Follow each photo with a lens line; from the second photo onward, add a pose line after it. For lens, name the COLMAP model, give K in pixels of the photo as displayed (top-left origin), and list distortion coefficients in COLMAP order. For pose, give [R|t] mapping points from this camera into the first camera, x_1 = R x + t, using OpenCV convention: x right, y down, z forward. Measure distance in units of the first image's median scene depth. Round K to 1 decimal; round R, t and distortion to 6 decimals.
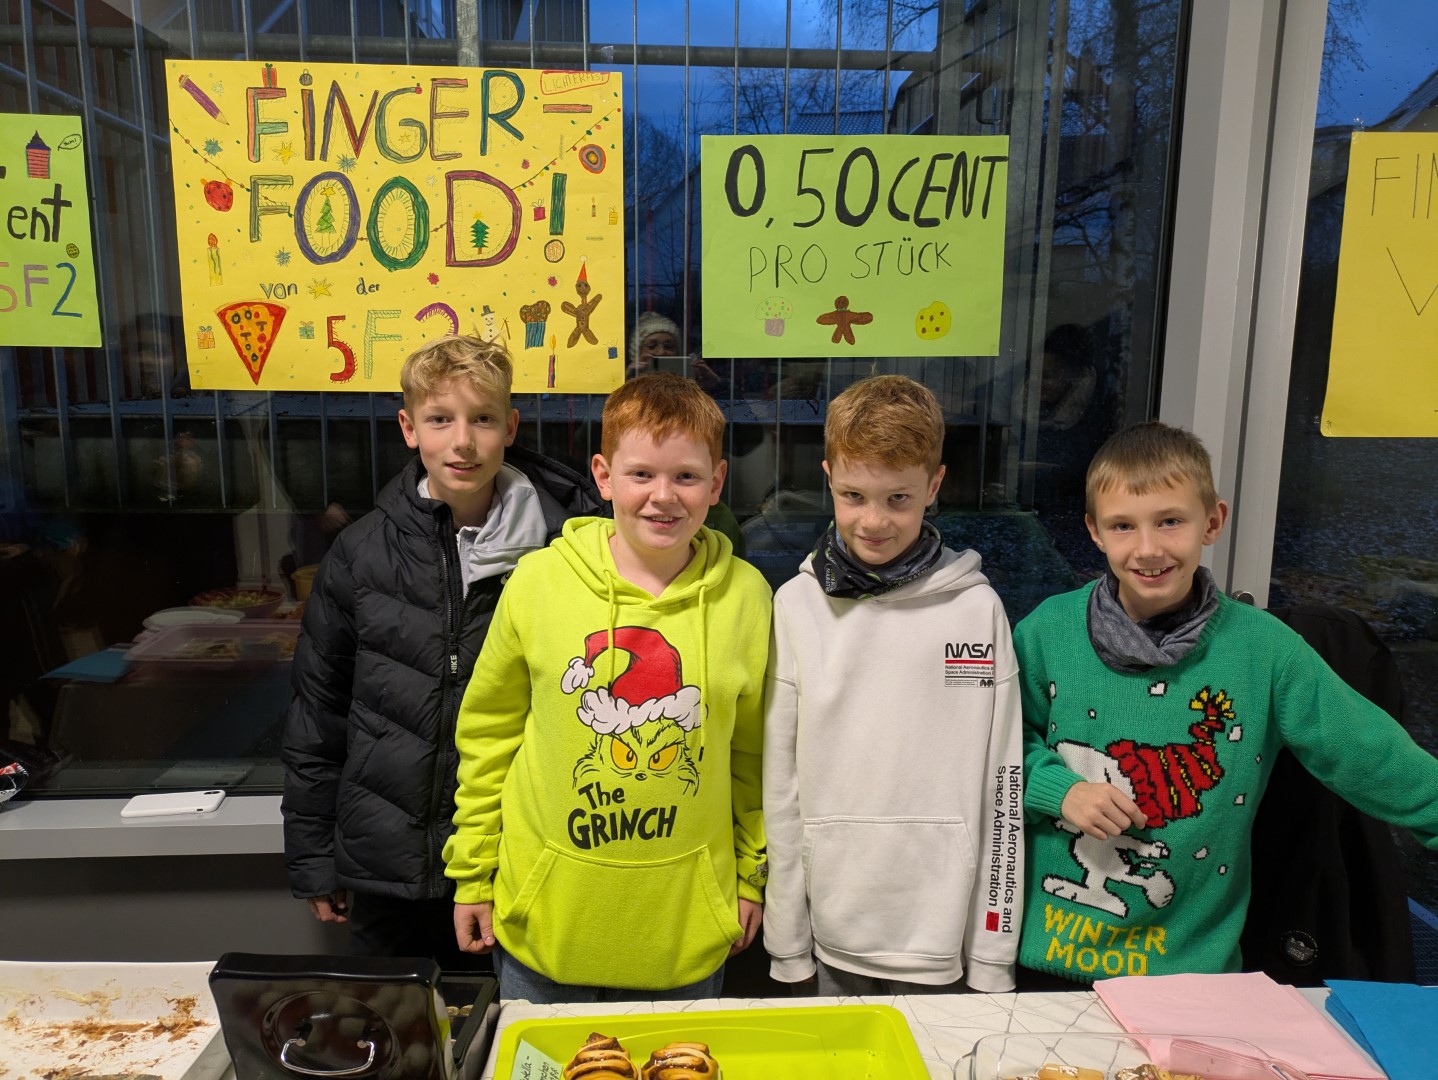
lens RADIAL K [[1034.6, 0, 721.1], [0, 1034.6, 549.8], [0, 0, 1]] dist [0.035028, -0.023074]
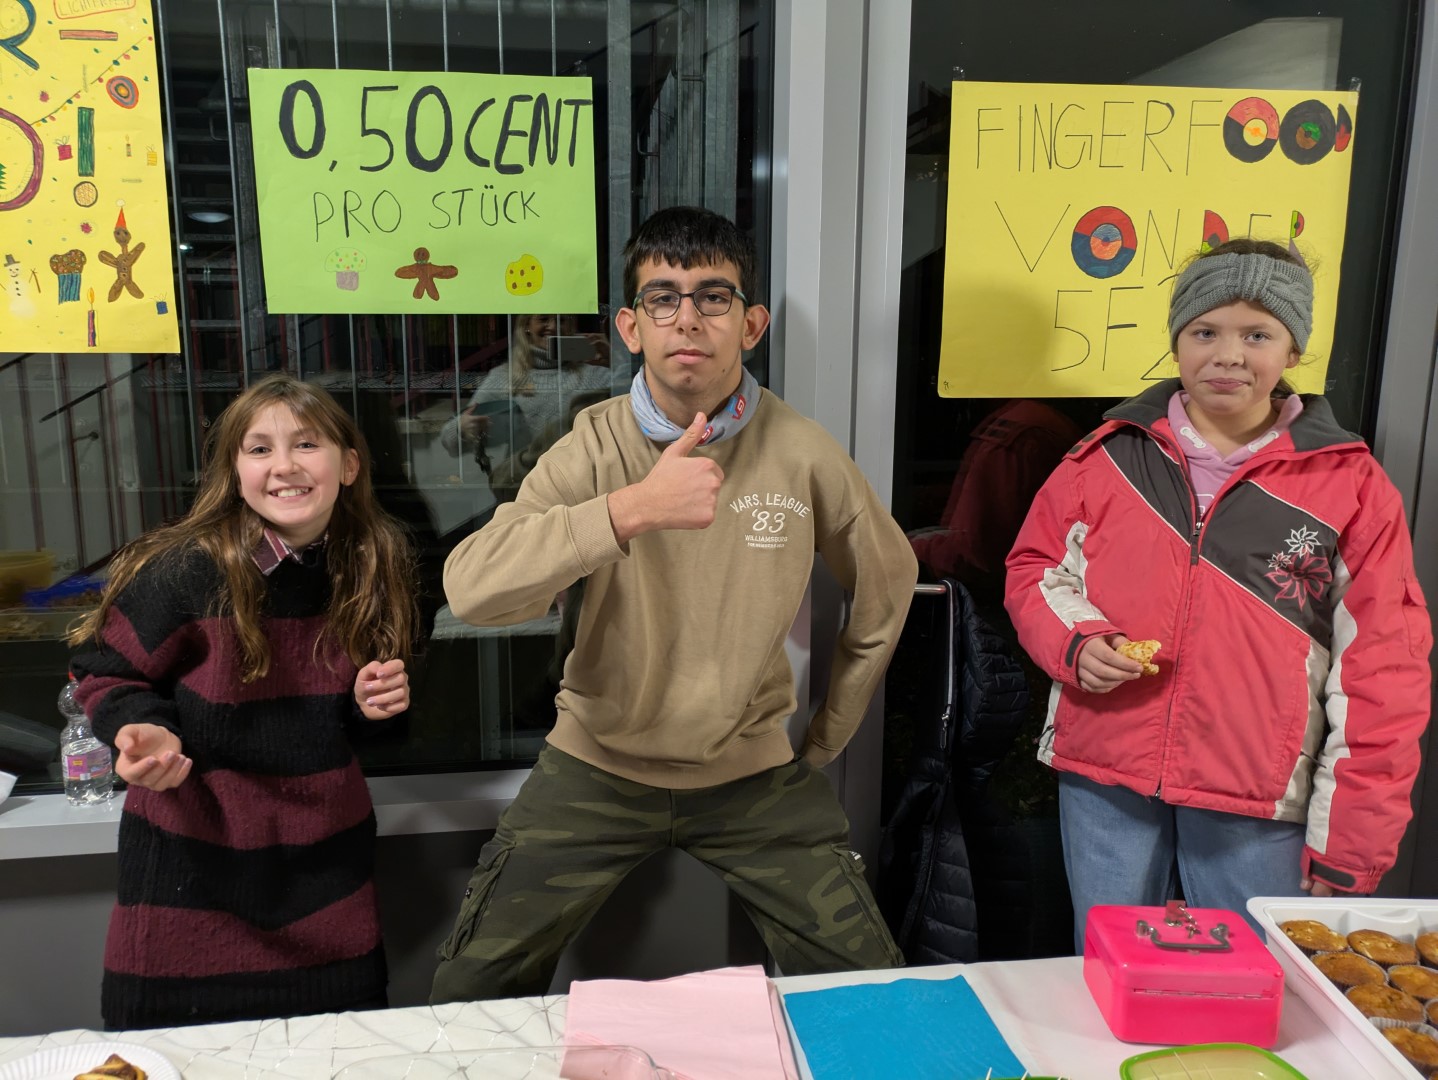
lens RADIAL K [[1034.6, 0, 711.8], [0, 1034.6, 532.9], [0, 0, 1]] dist [0.035028, -0.023074]
pose [[0.997550, -0.014944, 0.068343, 0.312987], [0.014595, 0.999878, 0.005608, 0.008527], [-0.068419, -0.004597, 0.997646, 0.056907]]
